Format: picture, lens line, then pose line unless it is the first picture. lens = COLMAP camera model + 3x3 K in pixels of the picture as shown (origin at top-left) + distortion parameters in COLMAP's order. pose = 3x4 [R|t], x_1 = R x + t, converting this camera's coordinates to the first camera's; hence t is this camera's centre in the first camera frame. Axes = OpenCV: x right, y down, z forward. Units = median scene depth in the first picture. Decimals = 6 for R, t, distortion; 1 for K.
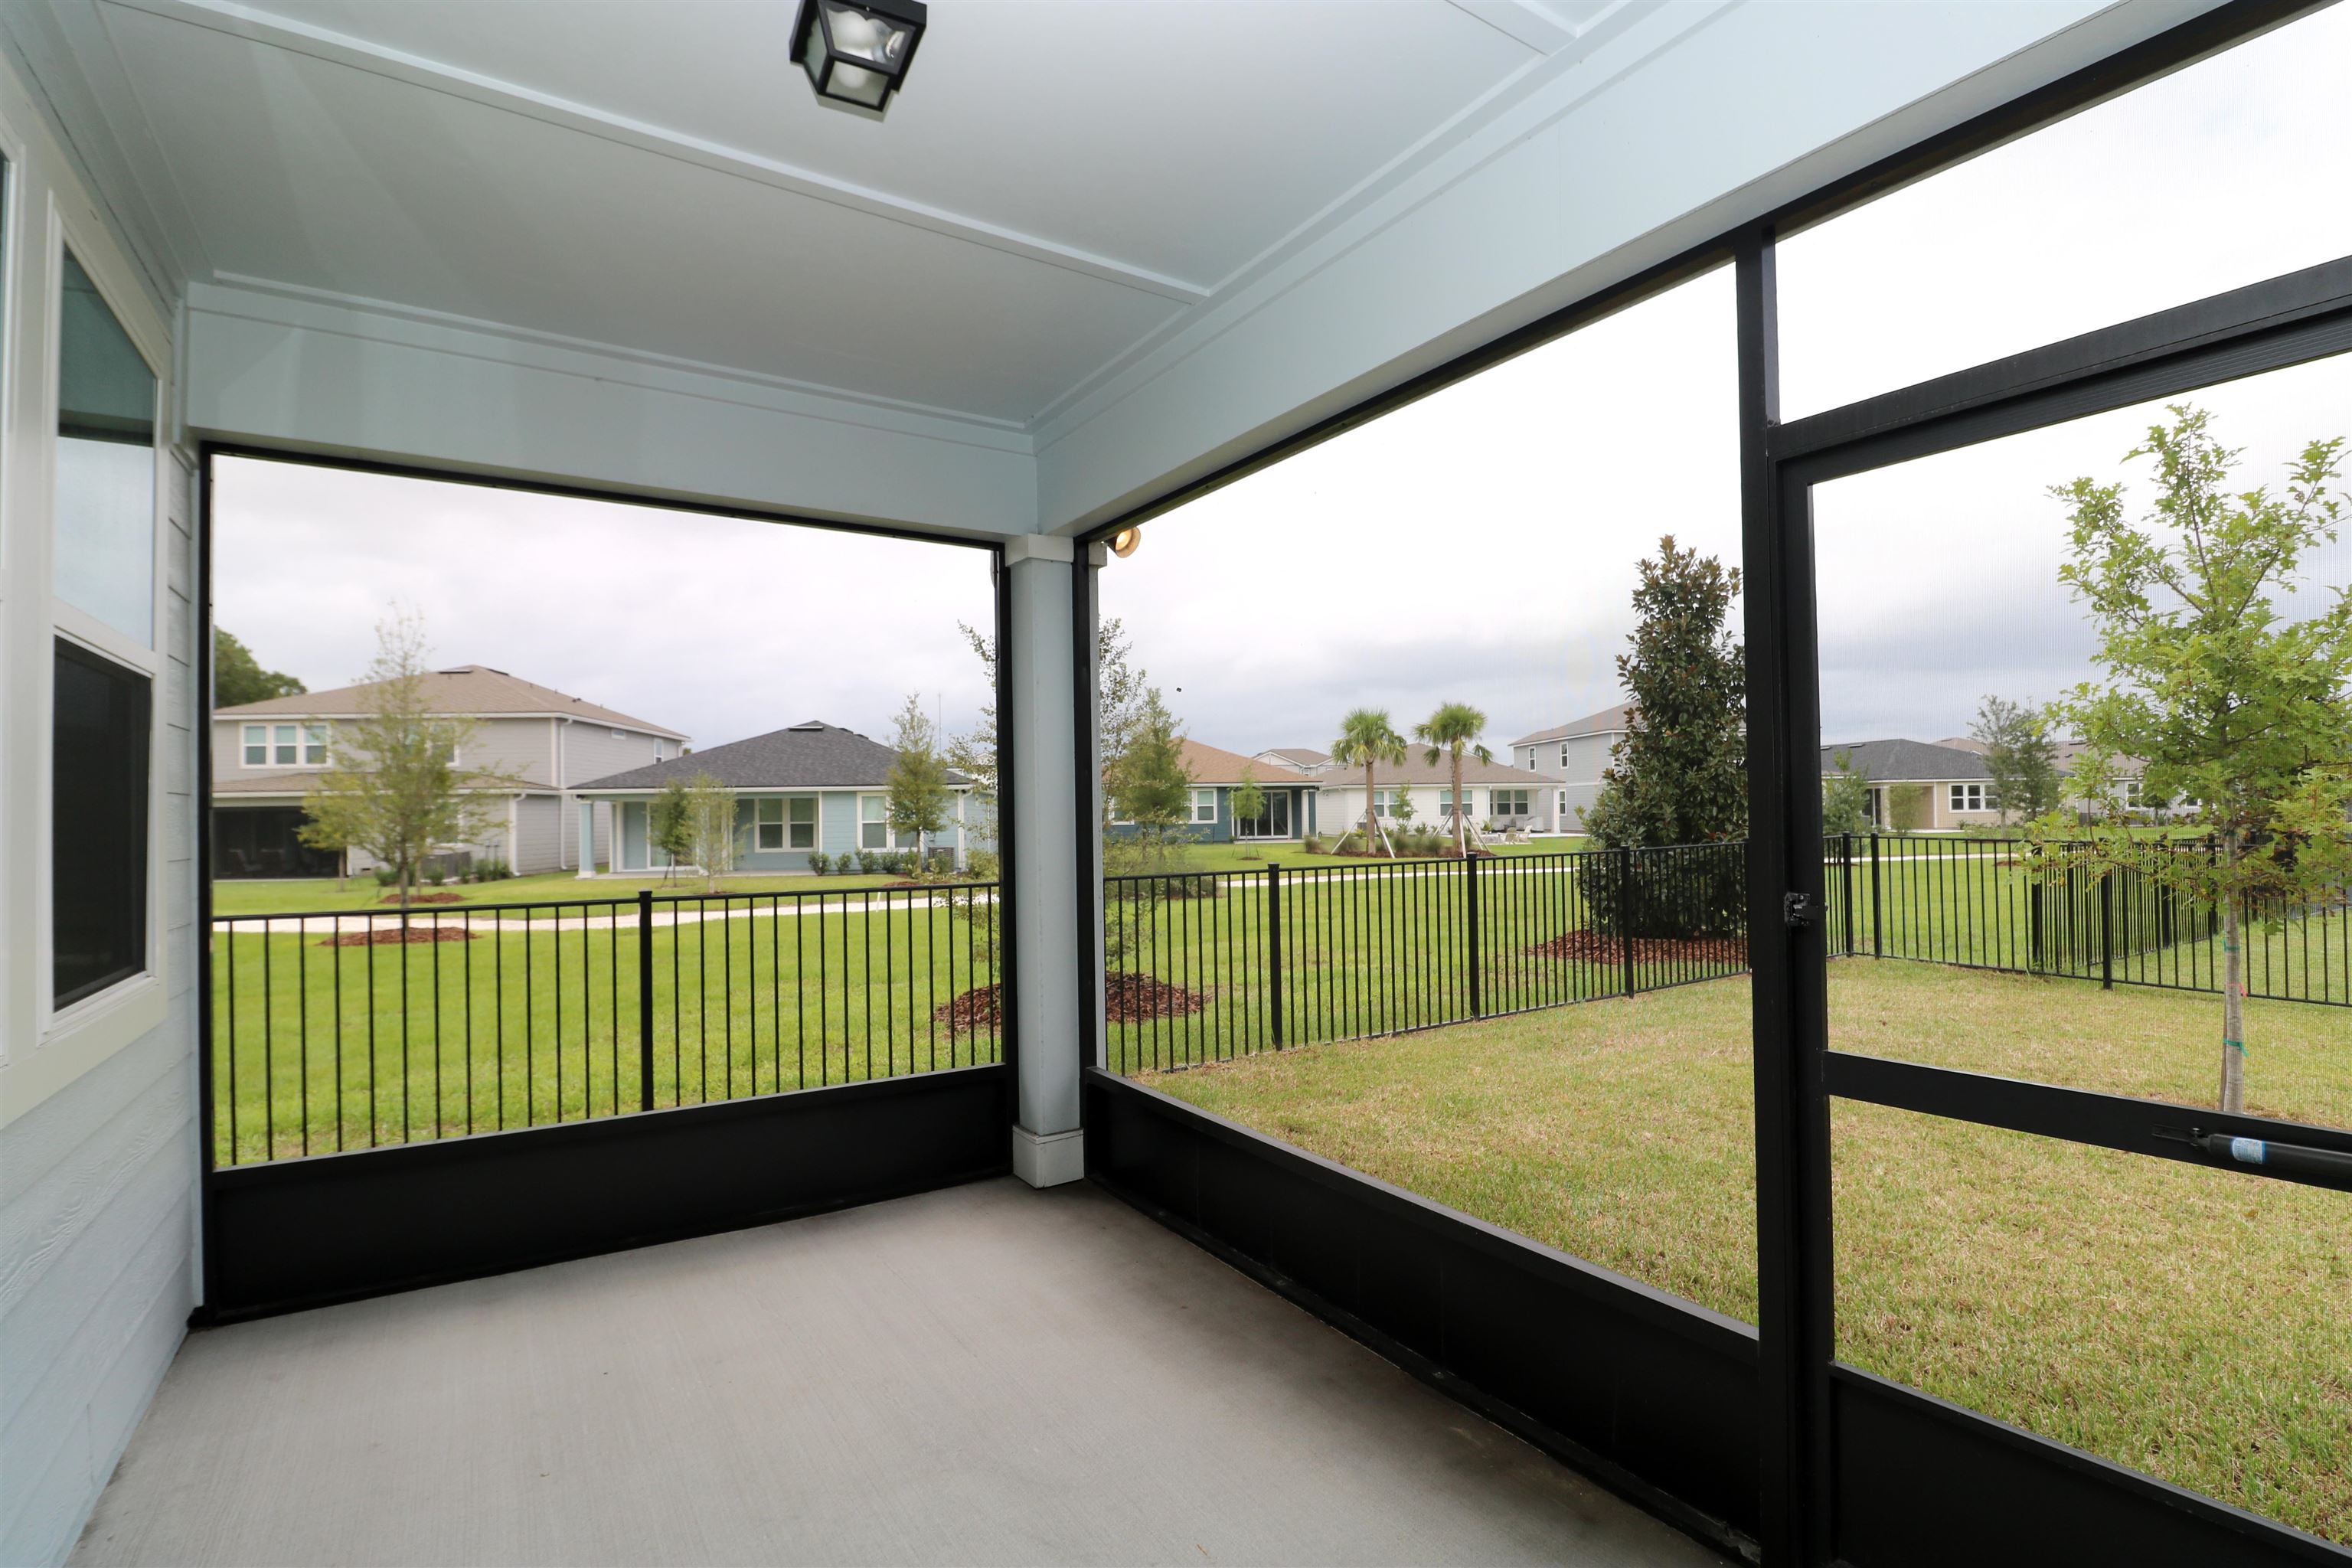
lens RADIAL K [[1087.1, 0, 1180.2], [0, 1087.1, 789.0], [0, 0, 1]] dist [-0.003601, -0.011536]
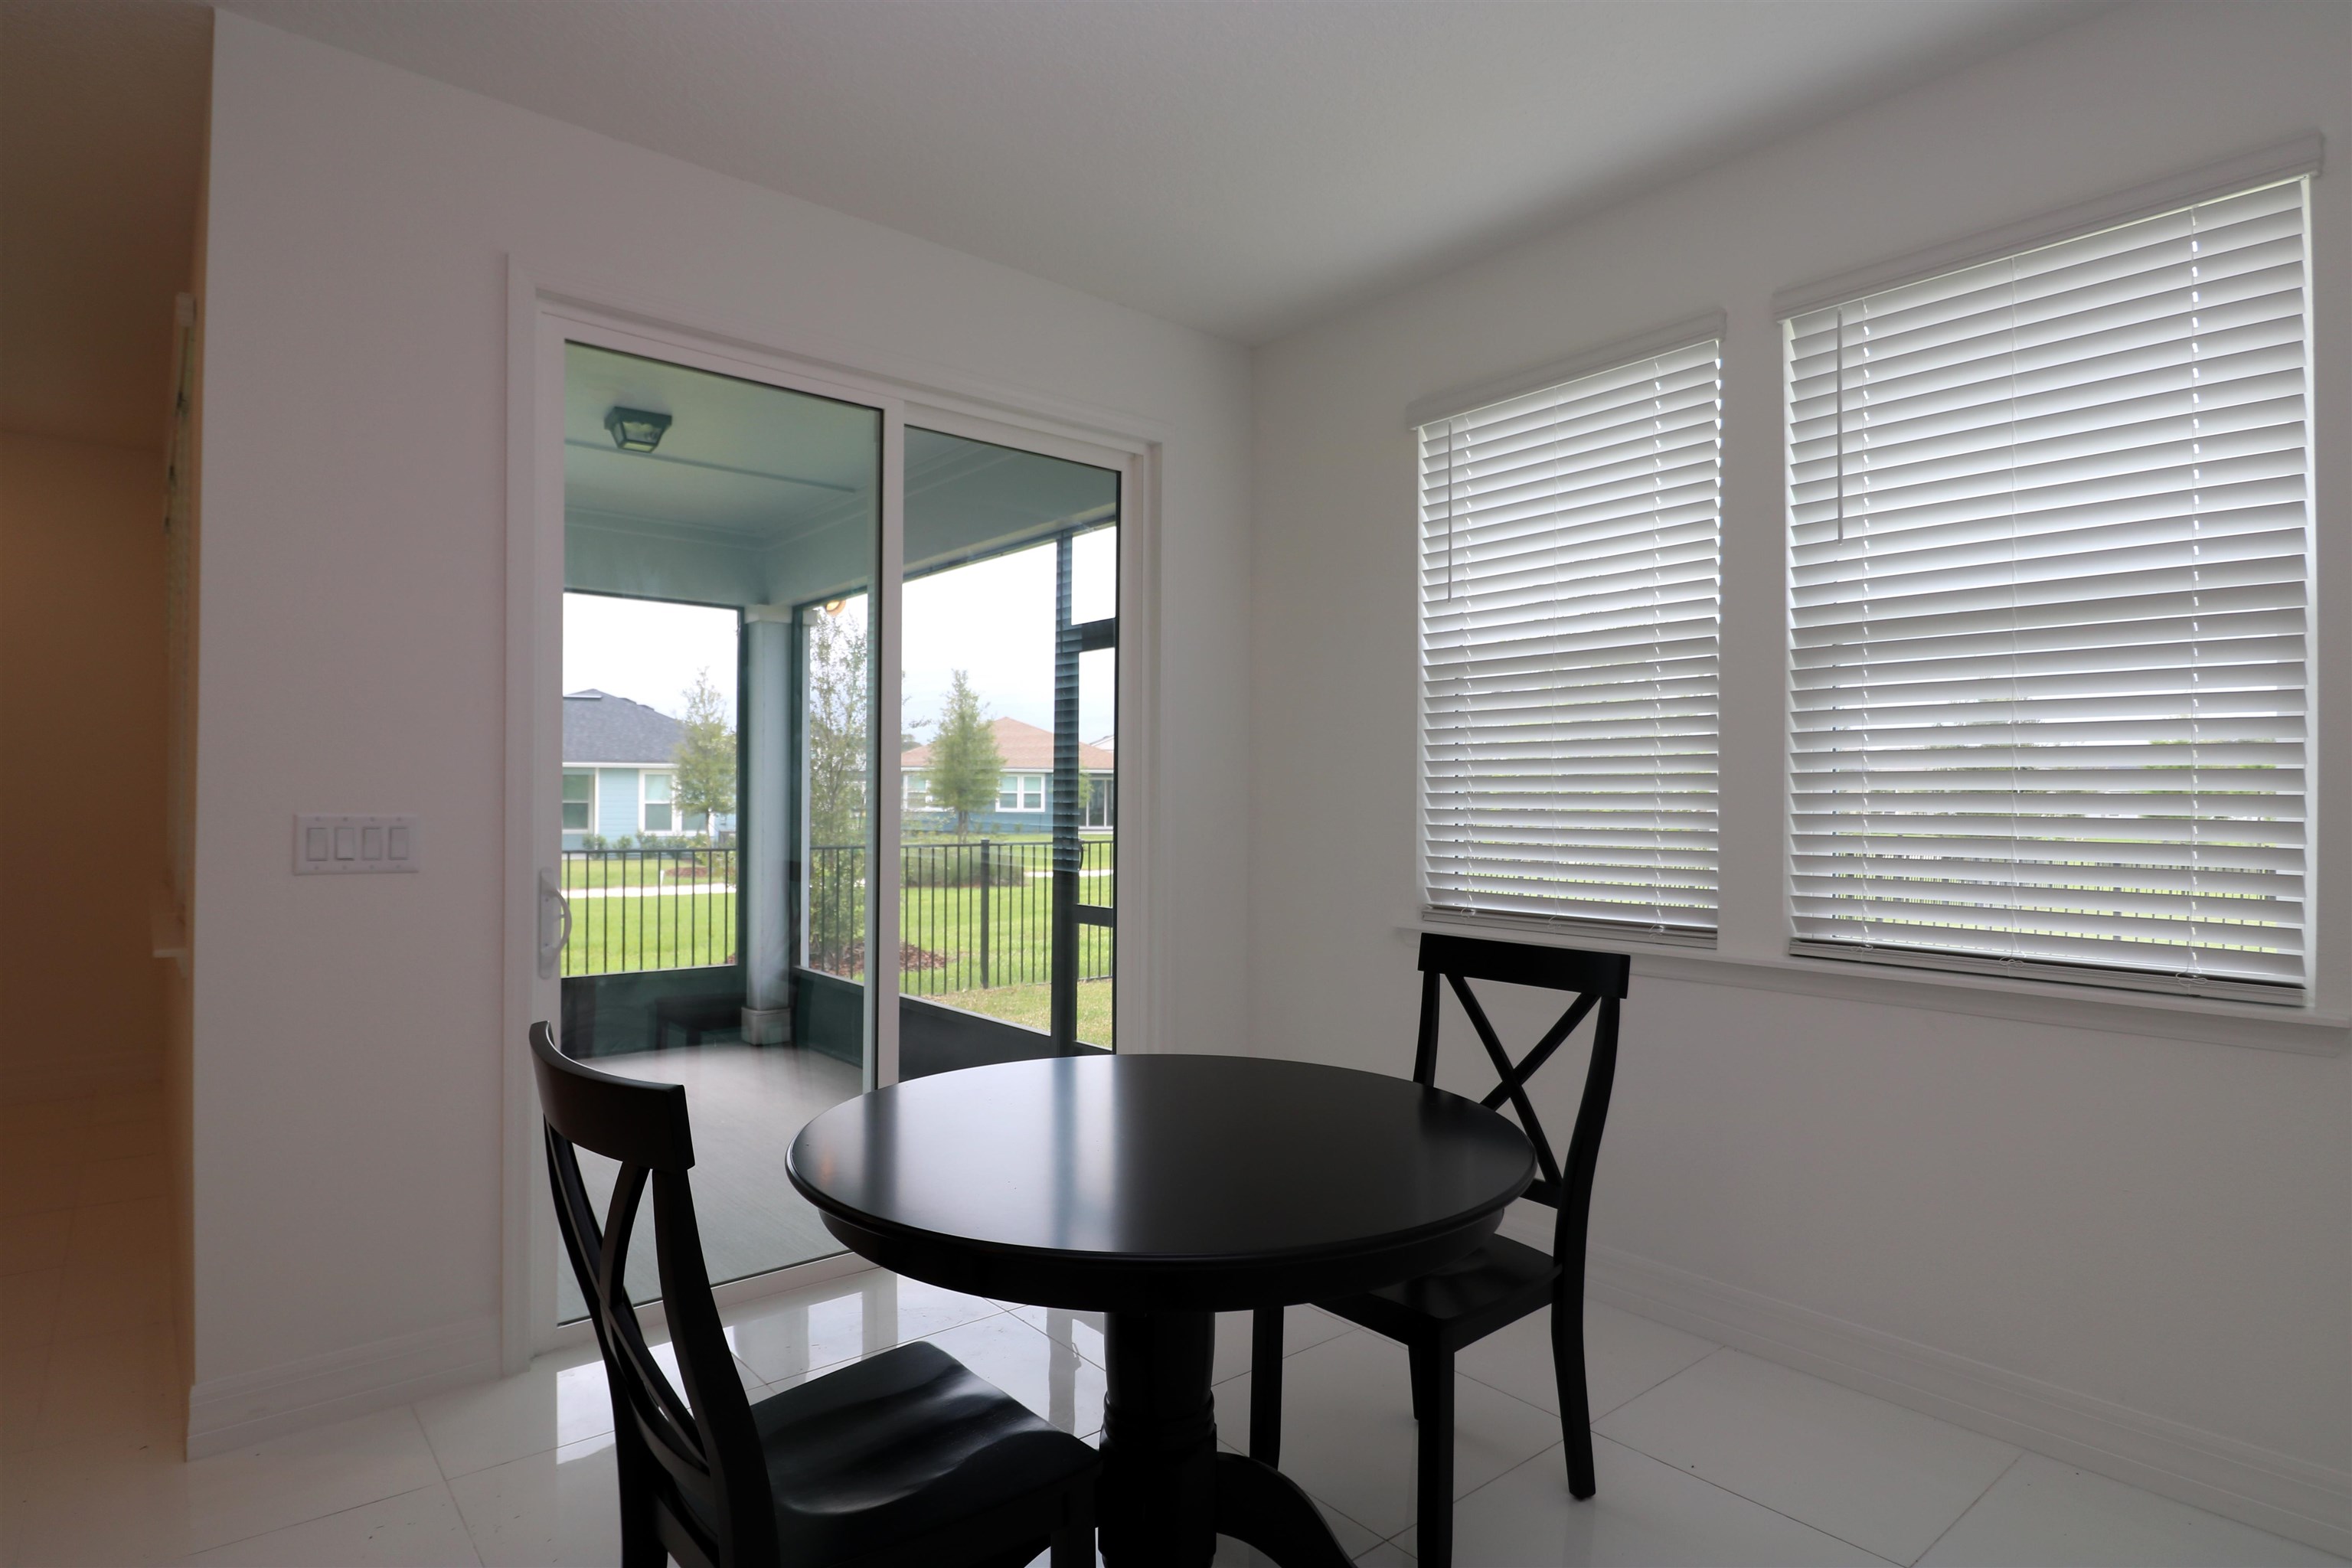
lens RADIAL K [[1223.5, 0, 1176.5], [0, 1223.5, 798.4], [0, 0, 1]] dist [0.000073, -0.018264]
pose [[0.992041, 0.021192, 0.124121, 0.034008], [-0.023547, 0.999569, 0.017532, -0.002129], [-0.123696, -0.020316, 0.992112, -0.110266]]
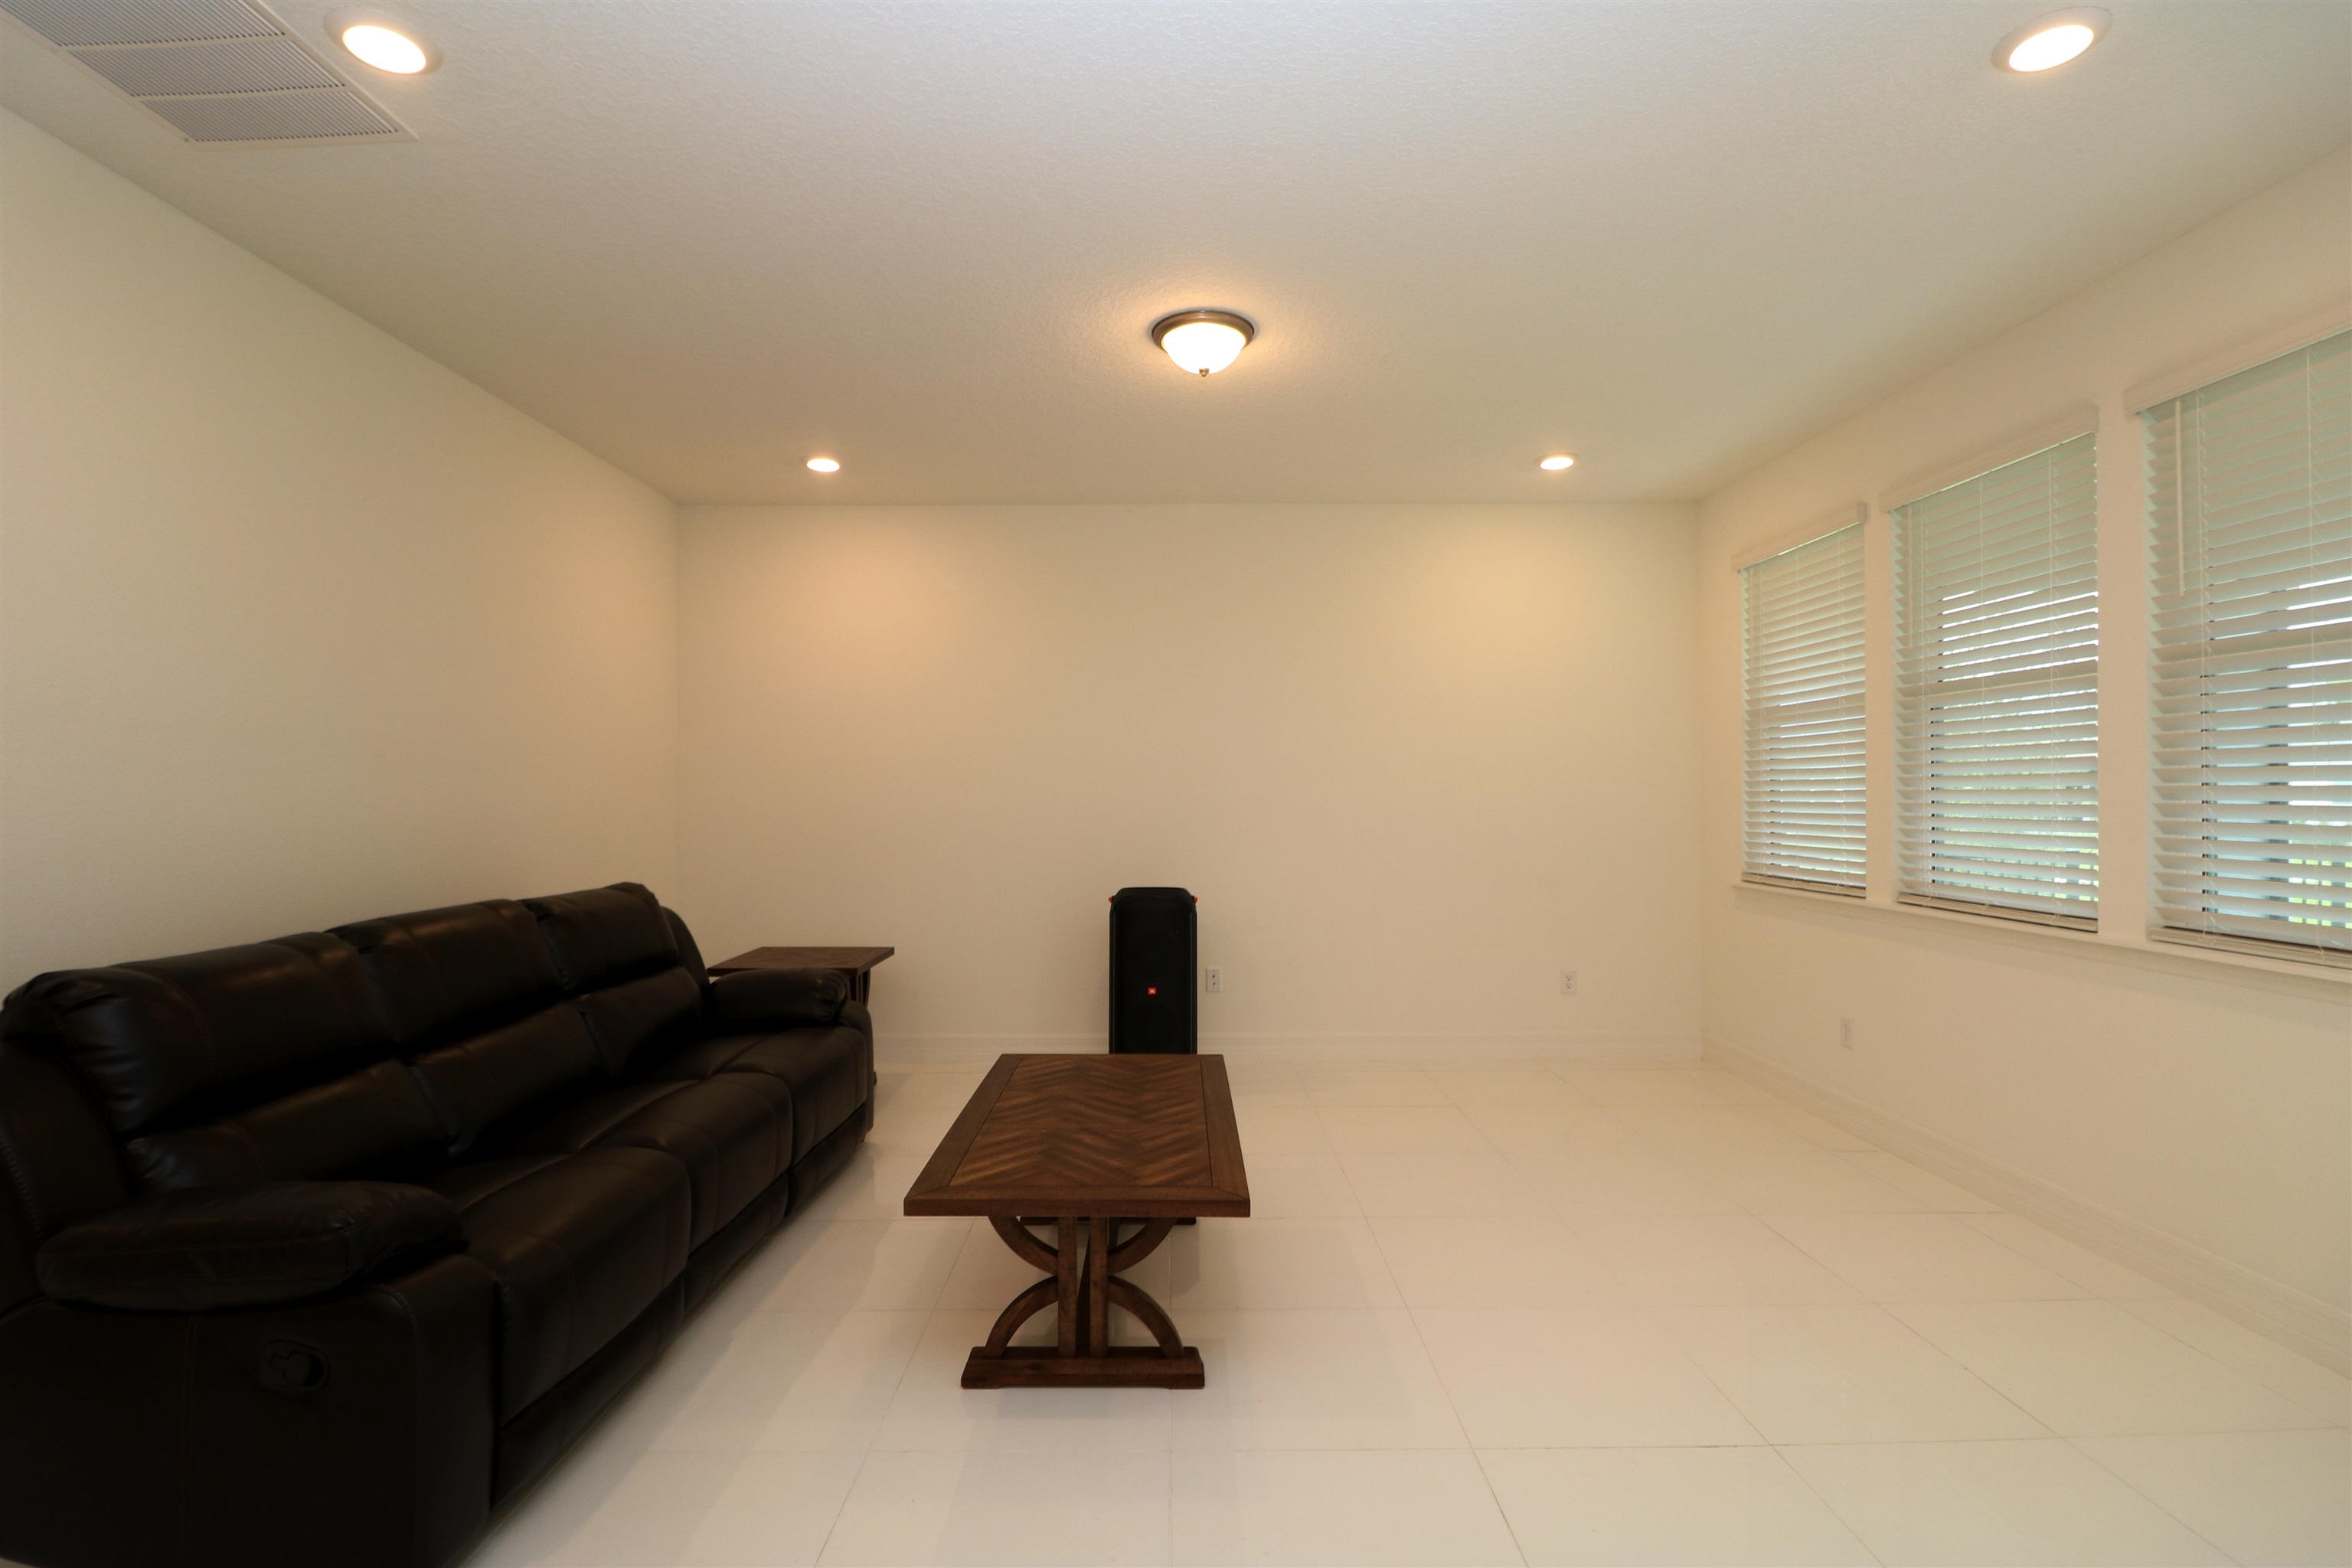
lens RADIAL K [[1087.1, 0, 1180.2], [0, 1087.1, 789.0], [0, 0, 1]] dist [-0.003601, -0.011536]
pose [[0.839933, 0.030511, -0.541832, 0.094808], [-0.025946, 0.999534, 0.016065, -0.003538], [0.542070, 0.000565, 0.840333, -0.189203]]
